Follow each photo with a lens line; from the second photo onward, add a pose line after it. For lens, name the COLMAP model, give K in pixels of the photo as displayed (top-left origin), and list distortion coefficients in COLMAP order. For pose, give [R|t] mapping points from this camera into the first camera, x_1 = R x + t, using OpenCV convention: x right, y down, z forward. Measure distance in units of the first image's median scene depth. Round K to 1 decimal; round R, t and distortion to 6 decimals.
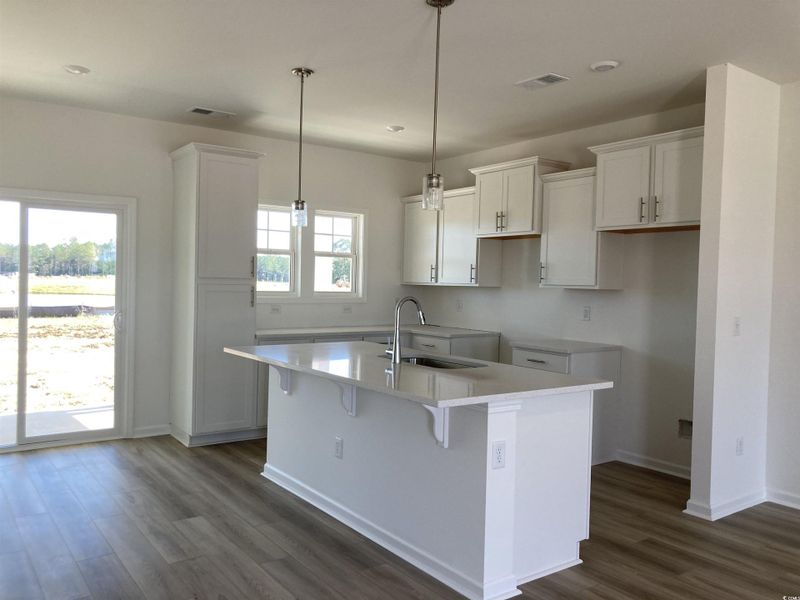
lens RADIAL K [[656.0, 0, 399.5], [0, 656.0, 298.6], [0, 0, 1]] dist [0.026931, -0.032064]
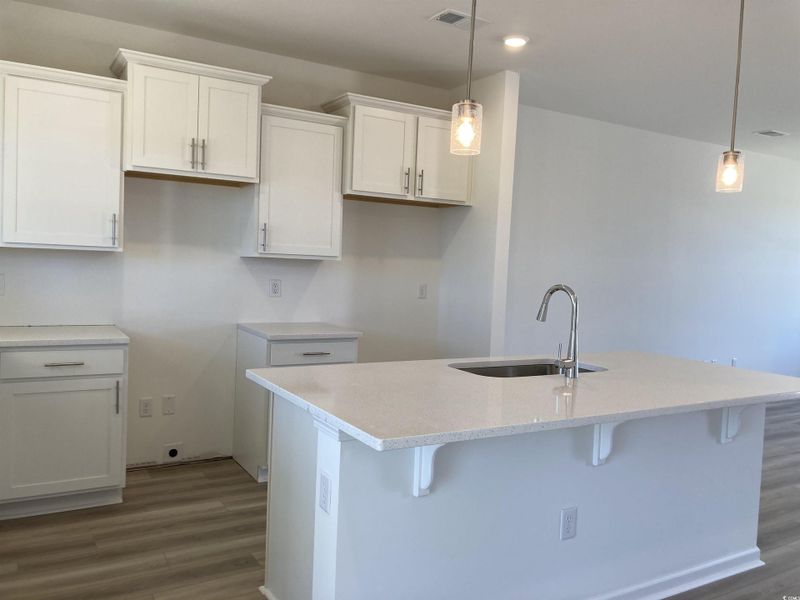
lens RADIAL K [[656.0, 0, 428.0], [0, 656.0, 288.8], [0, 0, 1]] dist [0.026931, -0.032064]
pose [[0.079111, -0.061675, 0.994956, -0.523344], [-0.016590, 0.997865, 0.063174, -0.031363], [-0.996728, -0.021505, 0.077919, 0.775084]]
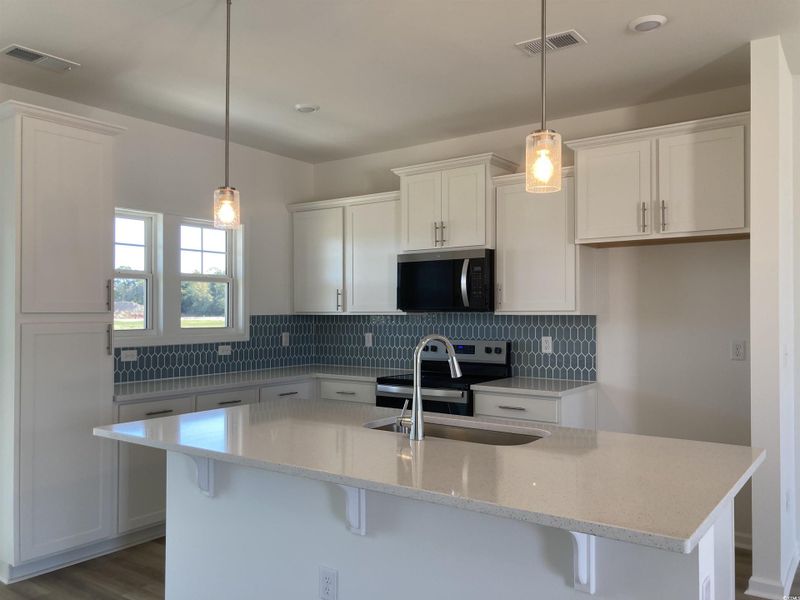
lens RADIAL K [[656.0, 0, 401.8], [0, 656.0, 306.3], [0, 0, 1]] dist [0.026931, -0.032064]
pose [[0.949673, -0.021931, 0.312474, -0.153680], [0.031183, 0.999210, -0.024642, -0.011241], [-0.311687, 0.033146, 0.949606, 0.276832]]
